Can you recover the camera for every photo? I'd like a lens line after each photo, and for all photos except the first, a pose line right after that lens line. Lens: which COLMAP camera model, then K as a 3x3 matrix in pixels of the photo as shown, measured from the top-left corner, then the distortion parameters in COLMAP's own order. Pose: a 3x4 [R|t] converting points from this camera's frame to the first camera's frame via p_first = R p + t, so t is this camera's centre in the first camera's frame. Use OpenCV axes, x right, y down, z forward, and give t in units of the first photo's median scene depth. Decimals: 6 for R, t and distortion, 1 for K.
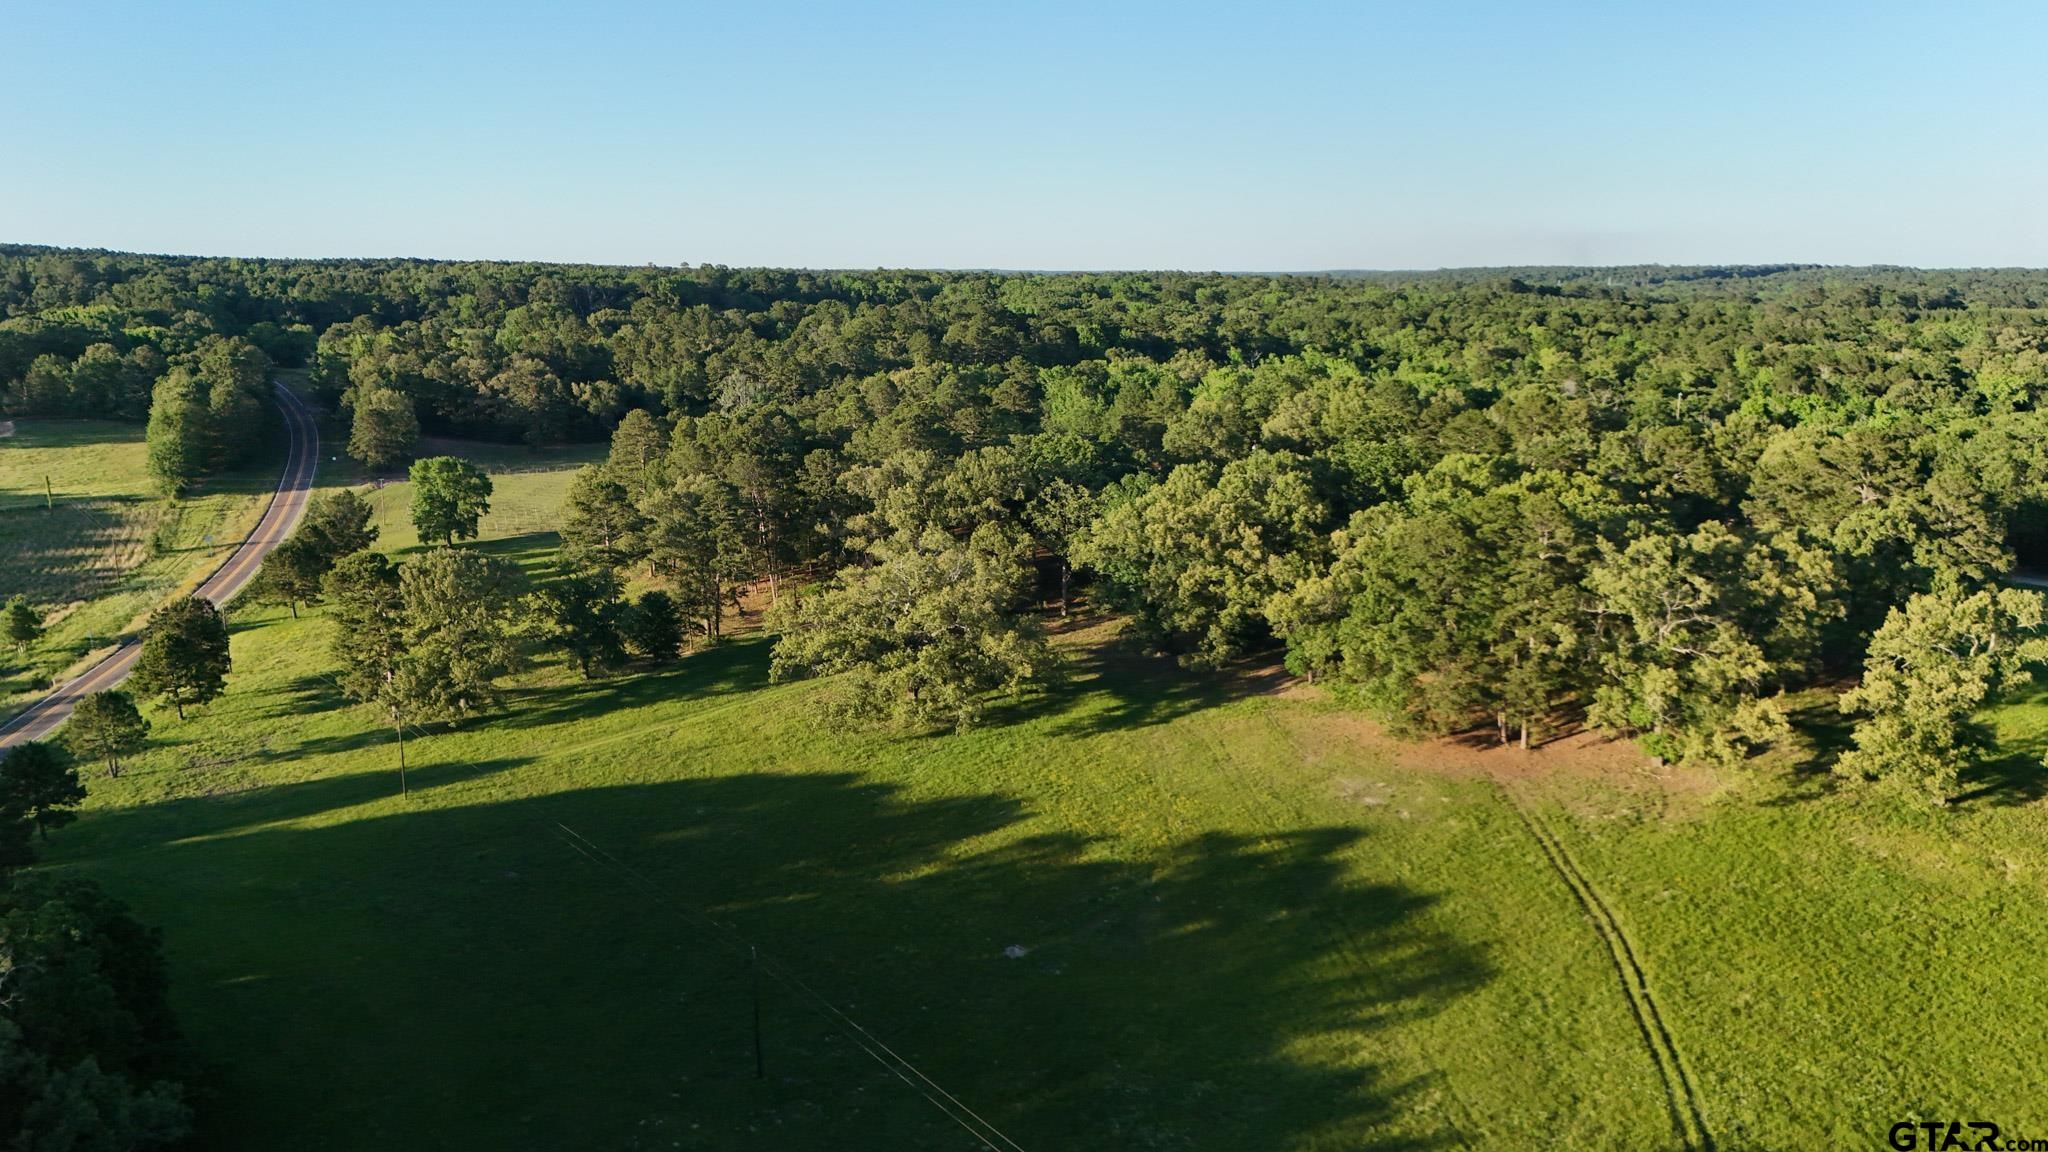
lens RADIAL K [[1494.4, 0, 1028.5], [0, 1494.4, 589.3], [0, 0, 1]] dist [0.086073, -0.085482]
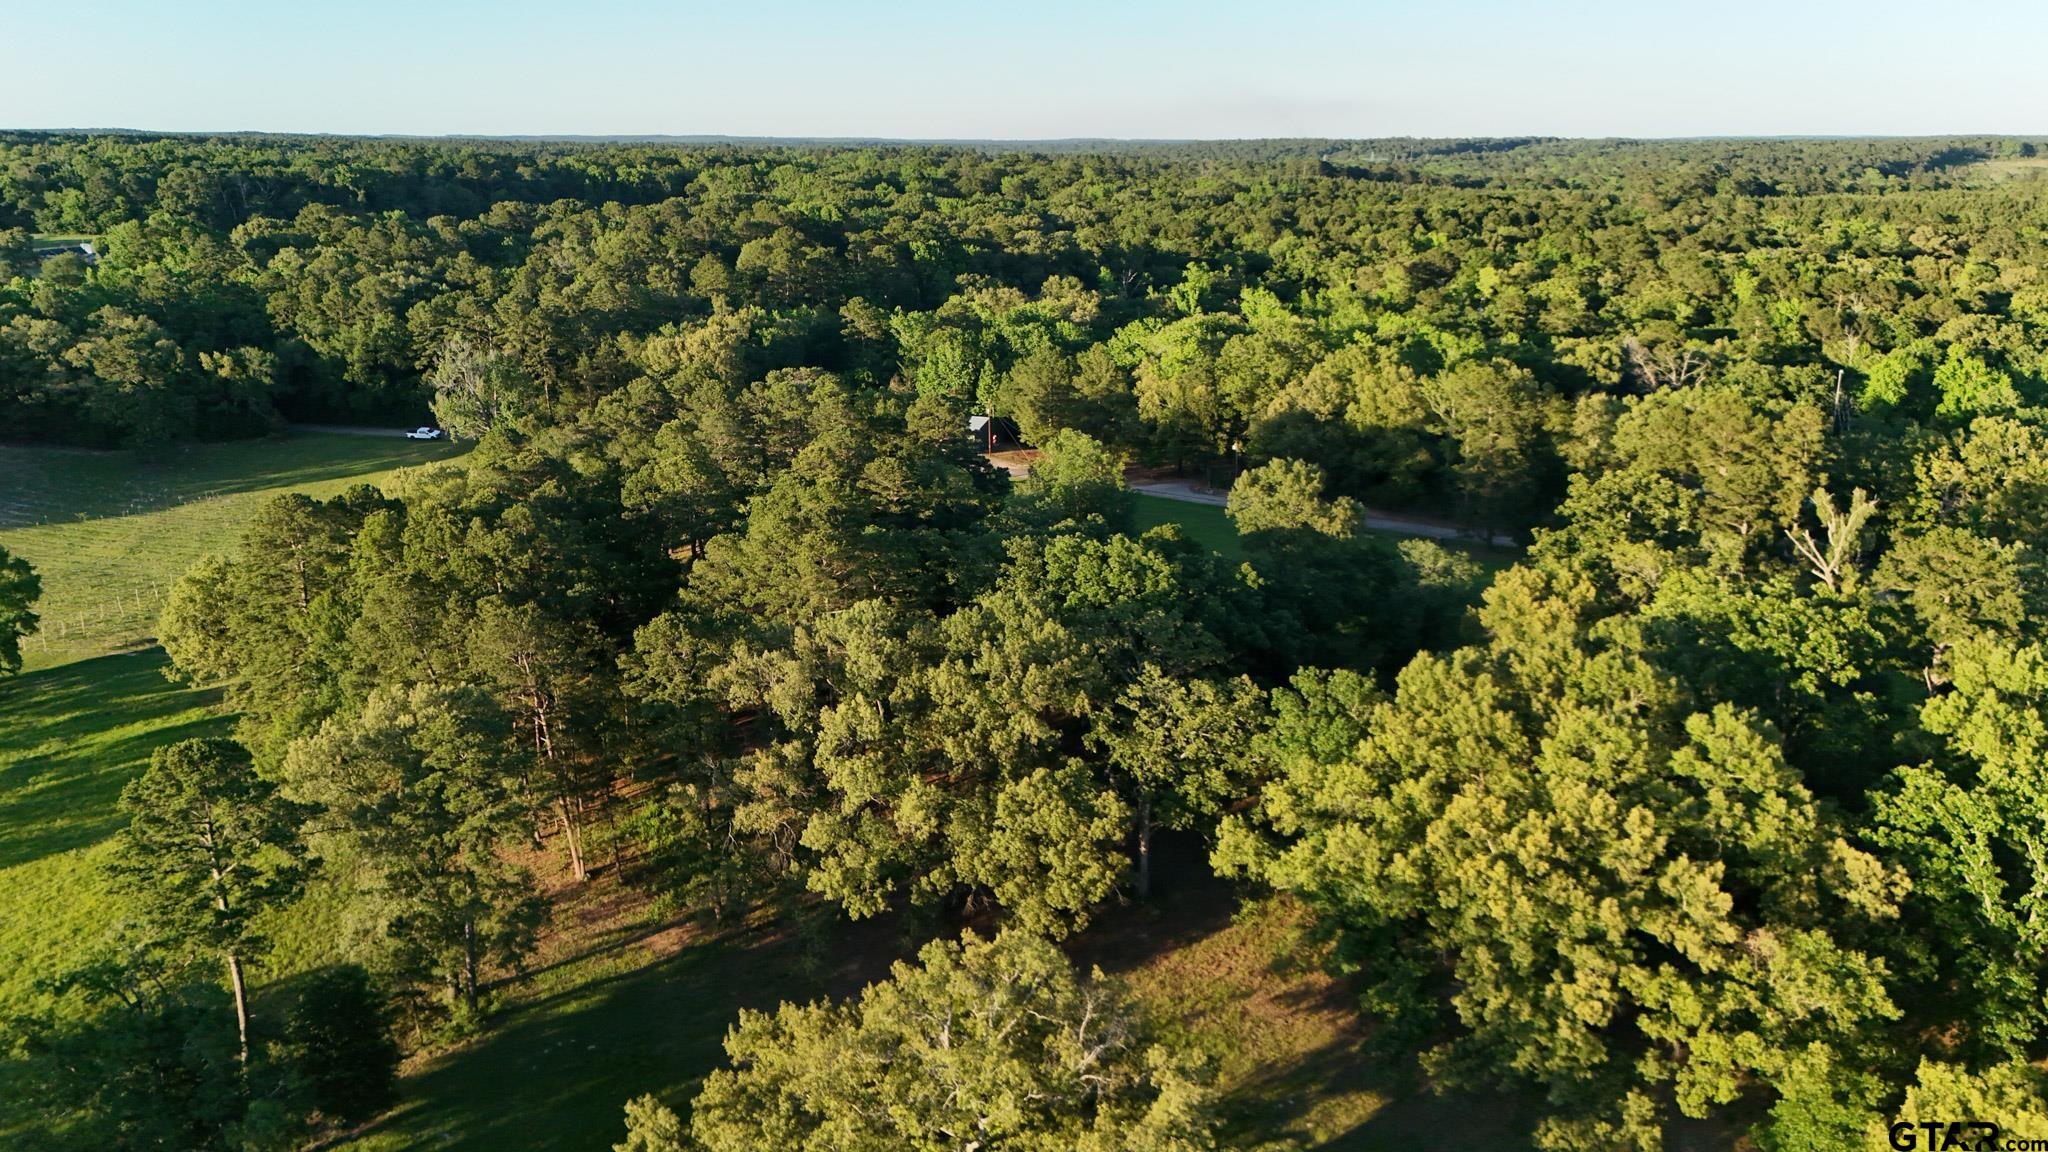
lens RADIAL K [[1494.4, 0, 1027.6], [0, 1494.4, 577.3], [0, 0, 1]] dist [0.086073, -0.085482]
pose [[0.985125, -0.048989, 0.164706, -0.104137], [0.036394, 0.996239, 0.078637, -0.144756], [-0.167939, -0.071473, 0.983203, 0.492571]]
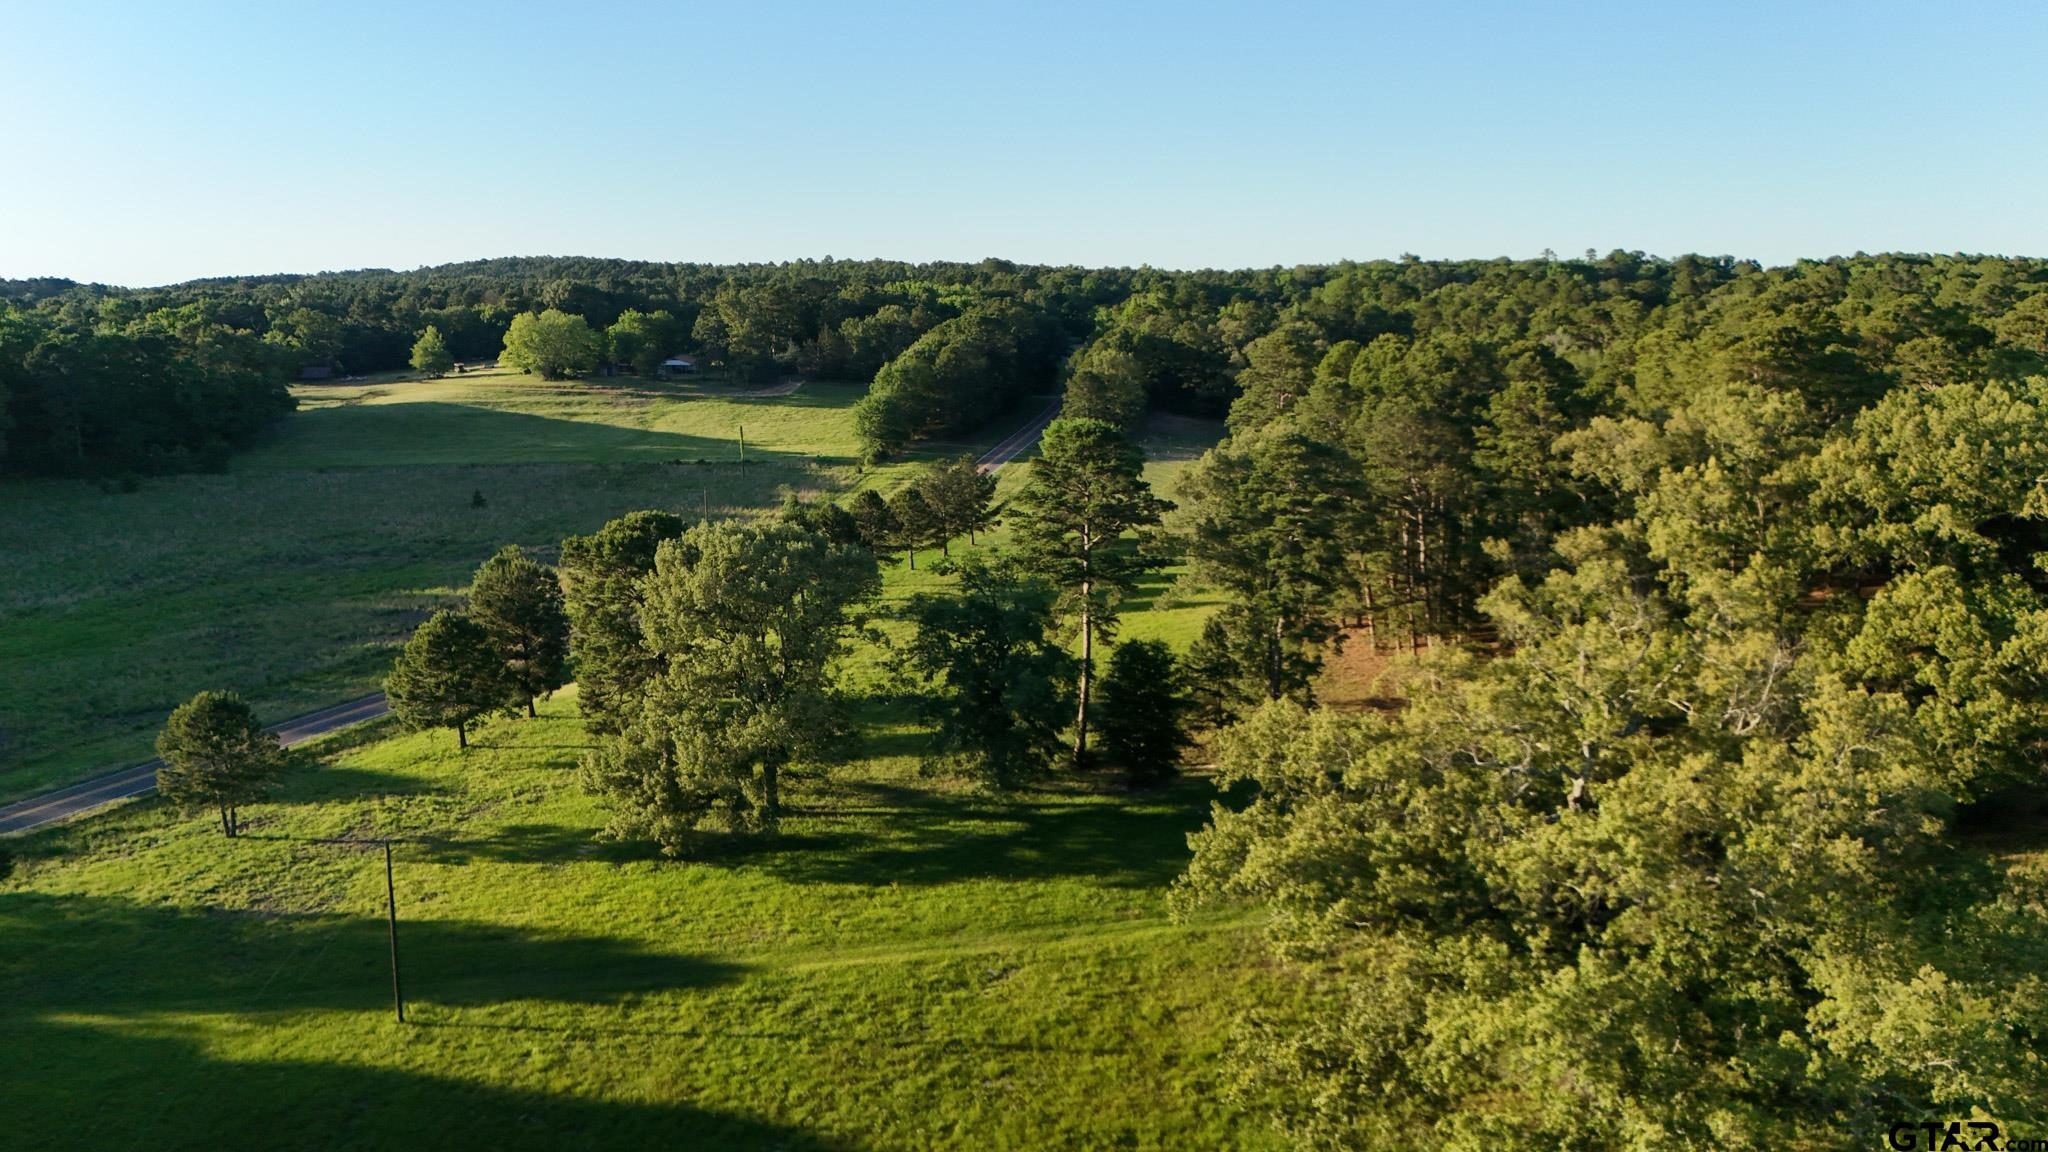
lens RADIAL K [[1494.4, 0, 1028.7], [0, 1494.4, 572.5], [0, 0, 1]] dist [0.086073, -0.085482]
pose [[0.825917, 0.099043, -0.555024, -0.000524], [-0.115858, 0.993254, 0.004840, -0.018934], [0.551759, 0.060307, 0.831820, 0.534350]]
